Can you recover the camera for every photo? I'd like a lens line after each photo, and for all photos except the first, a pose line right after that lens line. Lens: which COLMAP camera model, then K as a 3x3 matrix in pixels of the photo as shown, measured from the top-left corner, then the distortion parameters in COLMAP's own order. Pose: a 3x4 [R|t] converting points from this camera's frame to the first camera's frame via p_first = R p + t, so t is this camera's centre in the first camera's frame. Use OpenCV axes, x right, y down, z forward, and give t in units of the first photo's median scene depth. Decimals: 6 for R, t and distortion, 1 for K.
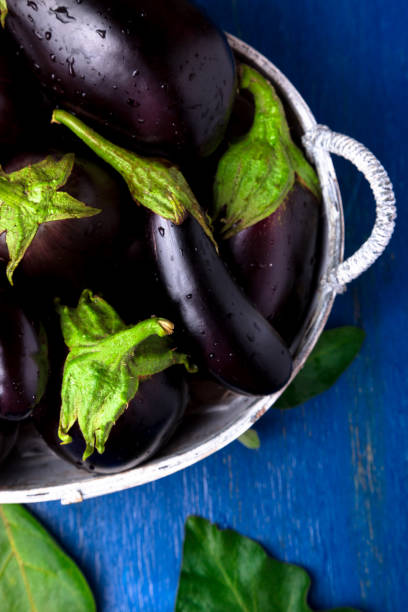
lens RADIAL K [[1619.3, 0, 205.1], [0, 1619.3, 264.6], [0, 0, 1]] dist [0.082444, 0.548294]
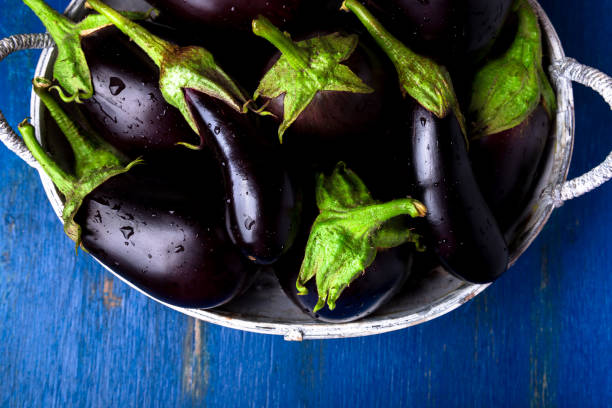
lens RADIAL K [[828.5, 0, 313.0], [0, 828.5, 202.2], [0, 0, 1]] dist [0.006547, 0.037858]
pose [[0.981241, 0.189544, -0.035212, -0.069419], [-0.187848, 0.981097, 0.046500, 0.020875], [0.043360, -0.039013, 0.998297, 0.436514]]
